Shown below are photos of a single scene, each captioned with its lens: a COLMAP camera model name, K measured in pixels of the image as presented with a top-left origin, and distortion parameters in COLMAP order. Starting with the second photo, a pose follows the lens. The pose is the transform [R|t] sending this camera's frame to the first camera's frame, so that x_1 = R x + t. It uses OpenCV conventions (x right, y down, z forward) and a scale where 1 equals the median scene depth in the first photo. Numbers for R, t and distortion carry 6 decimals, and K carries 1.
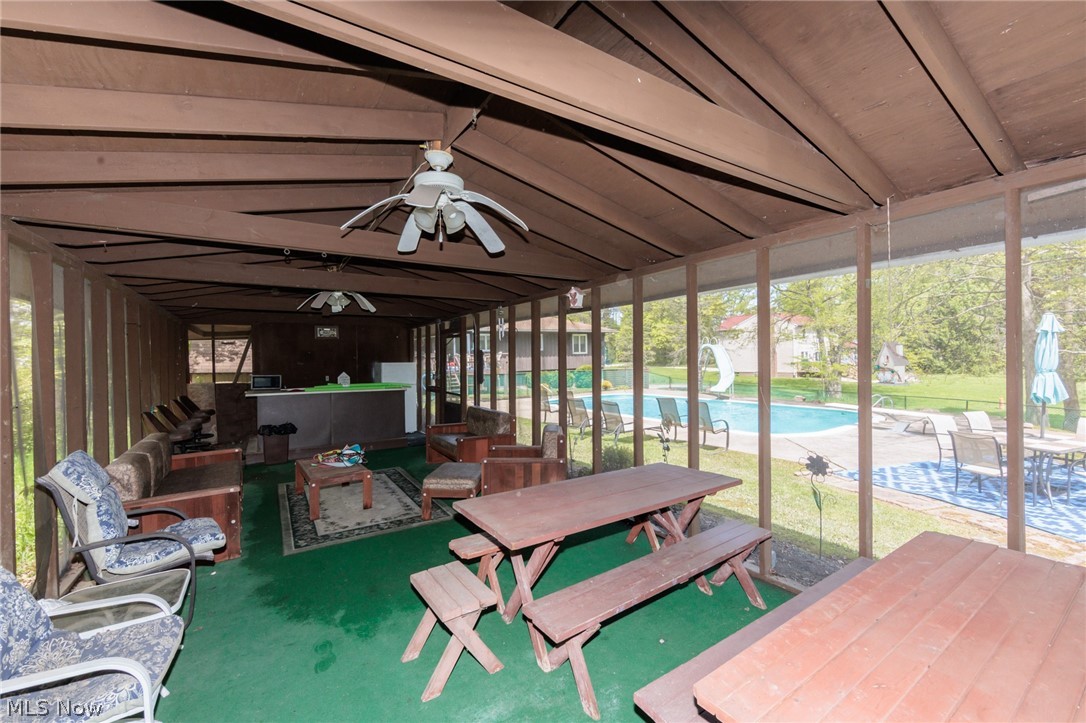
lens RADIAL K [[431.3, 0, 545.7], [0, 431.3, 360.9], [0, 0, 1]] dist [-0.000856, -0.000026]
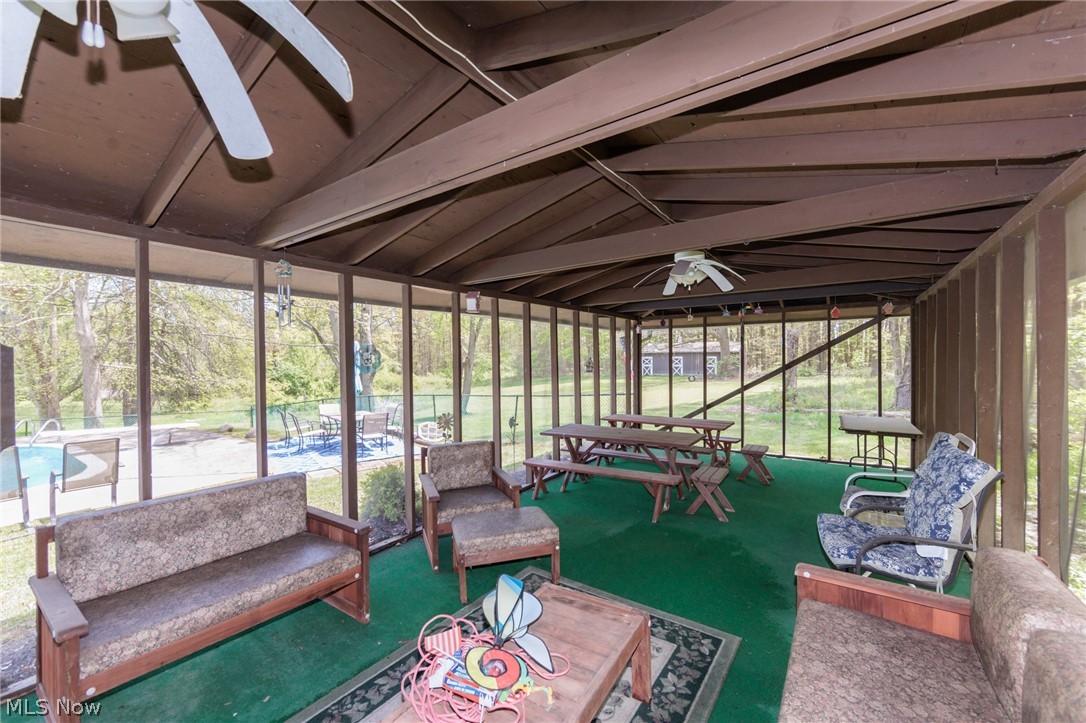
lens RADIAL K [[423.6, 0, 545.1], [0, 423.6, 360.5], [0, 0, 1]] dist [-0.000680, 0.000094]
pose [[-0.336182, 0.001113, 0.941796, -1.036729], [0.085202, 0.995935, 0.029236, -0.029224], [-0.937935, 0.090072, -0.334910, 1.349486]]
